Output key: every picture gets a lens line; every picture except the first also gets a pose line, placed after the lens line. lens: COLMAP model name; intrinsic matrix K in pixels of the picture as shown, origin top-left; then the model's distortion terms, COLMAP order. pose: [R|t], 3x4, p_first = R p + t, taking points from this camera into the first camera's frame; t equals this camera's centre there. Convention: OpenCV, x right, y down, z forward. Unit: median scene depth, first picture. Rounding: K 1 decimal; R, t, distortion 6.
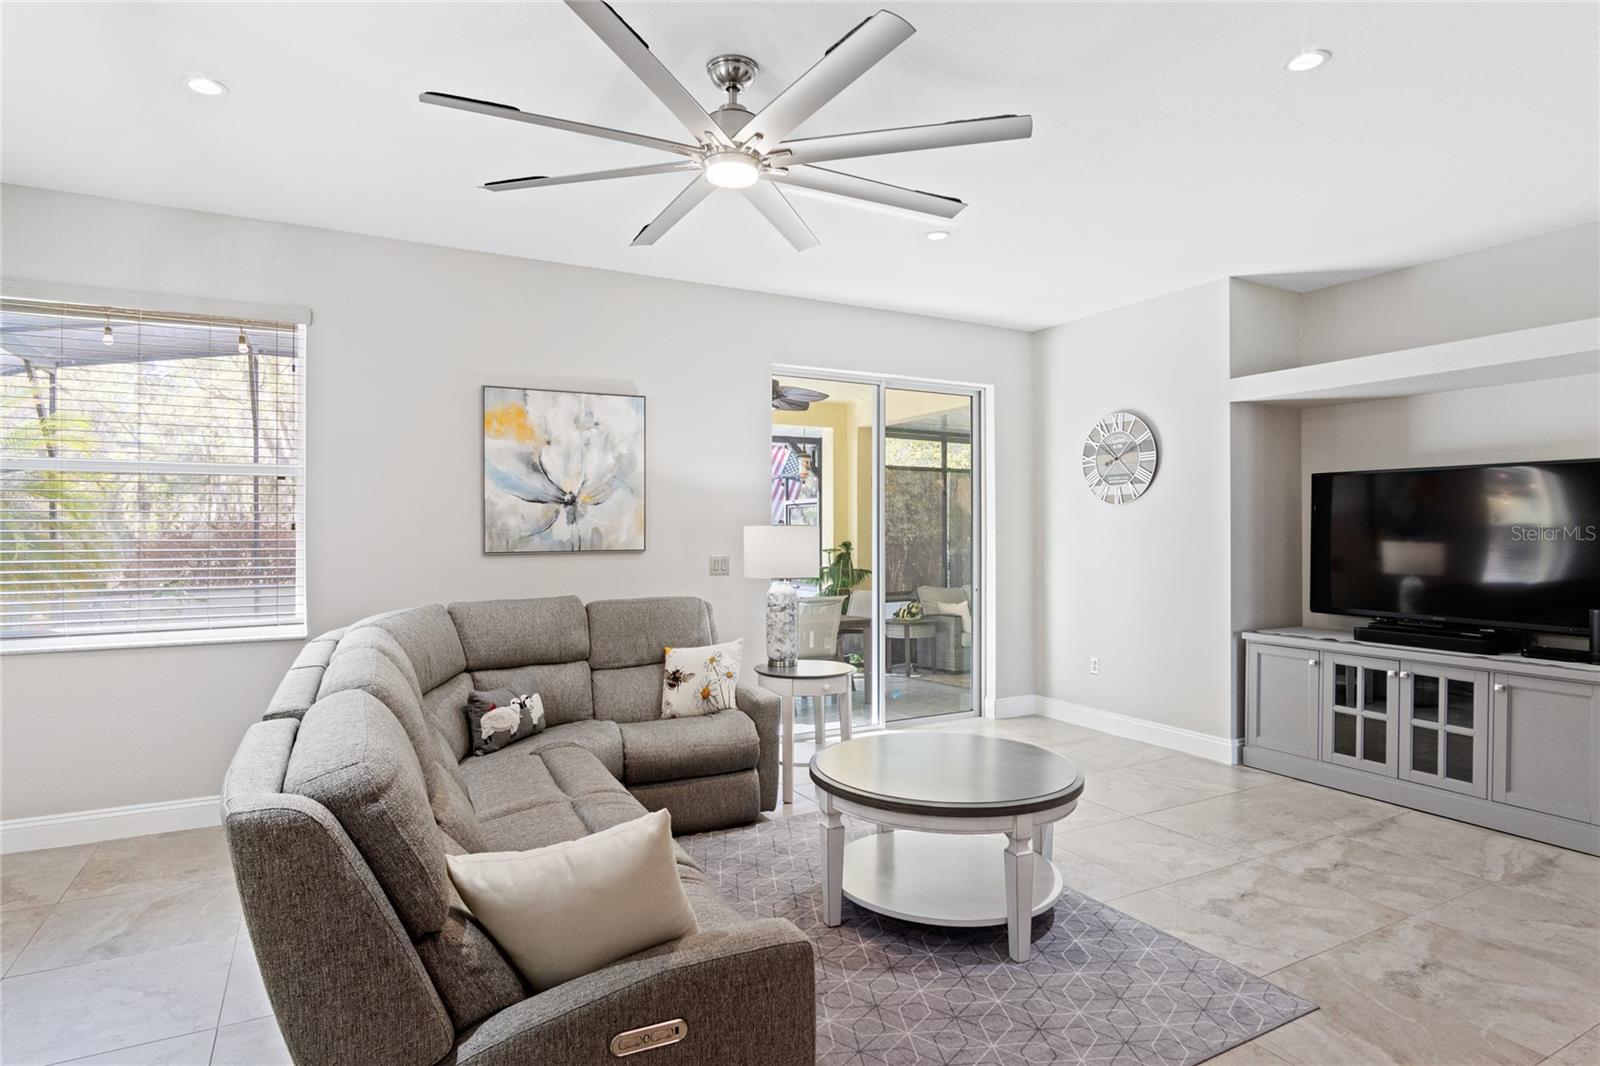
lens RADIAL K [[867.8, 0, 793.8], [0, 867.8, 527.8], [0, 0, 1]] dist [-0.016780, 0.002635]
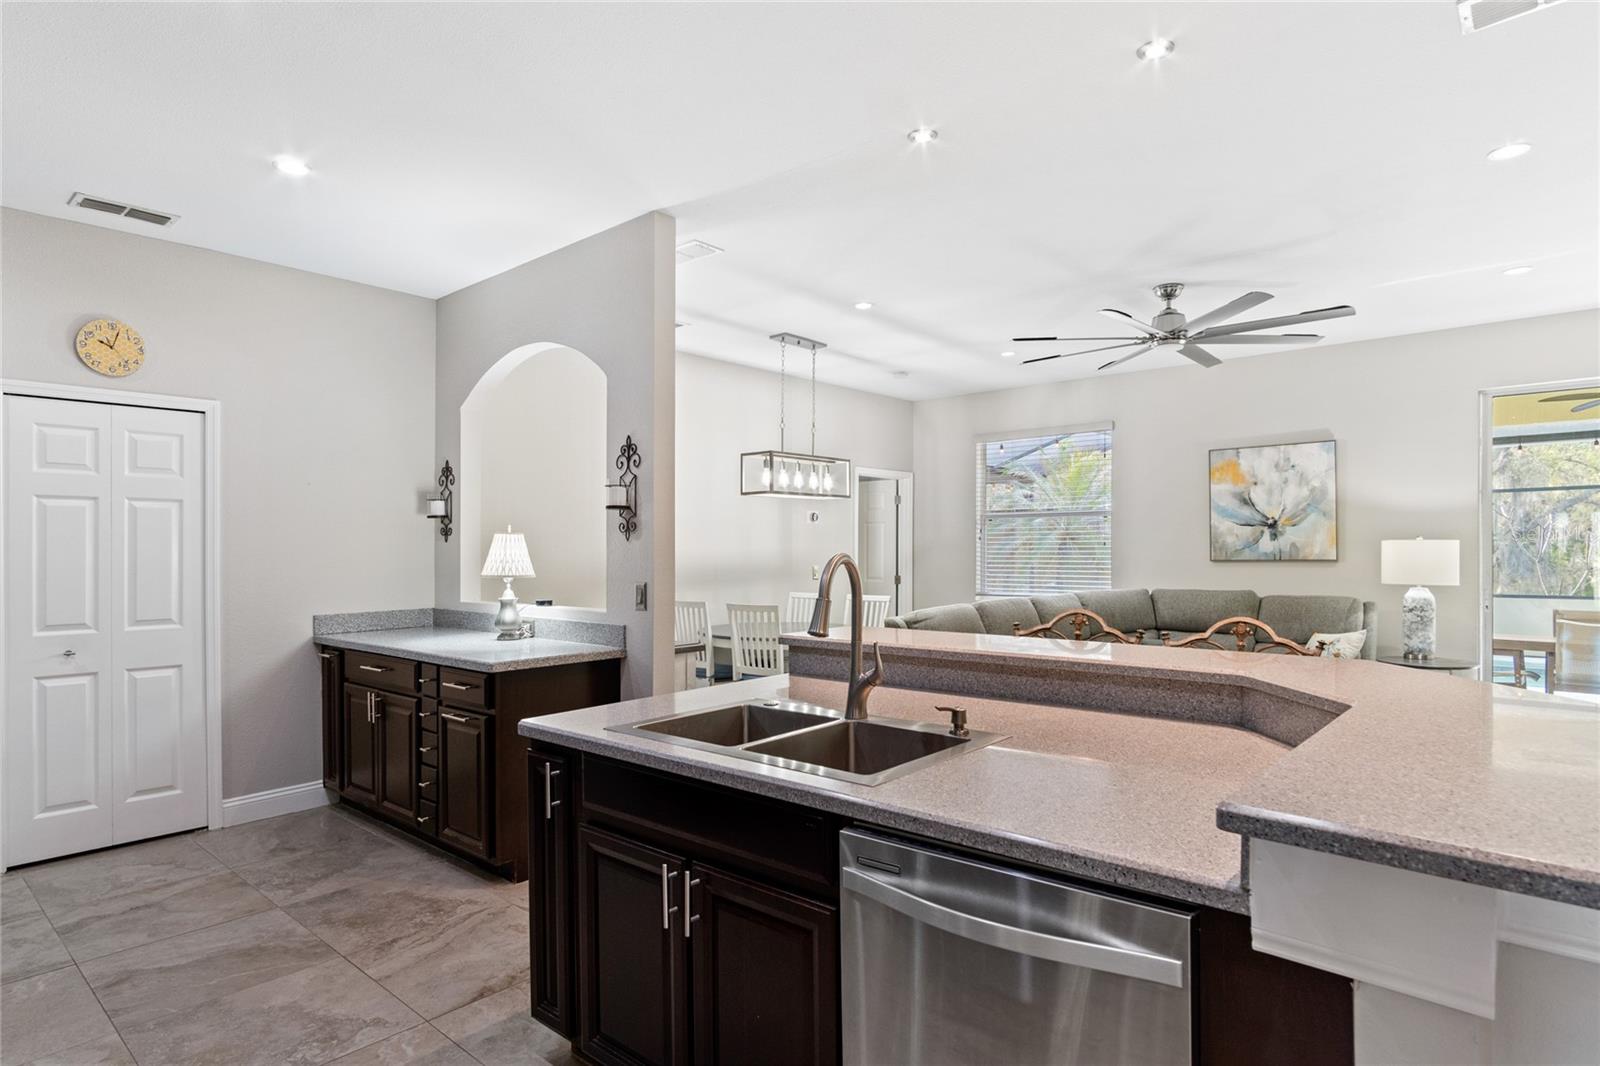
lens RADIAL K [[867.8, 0, 807.9], [0, 867.8, 537.7], [0, 0, 1]] dist [-0.016780, 0.002635]
pose [[0.351923, -0.011818, -0.935954, 0.789304], [0.009058, 0.999916, -0.009220, -0.002779], [0.935985, -0.005233, 0.352001, -0.192717]]
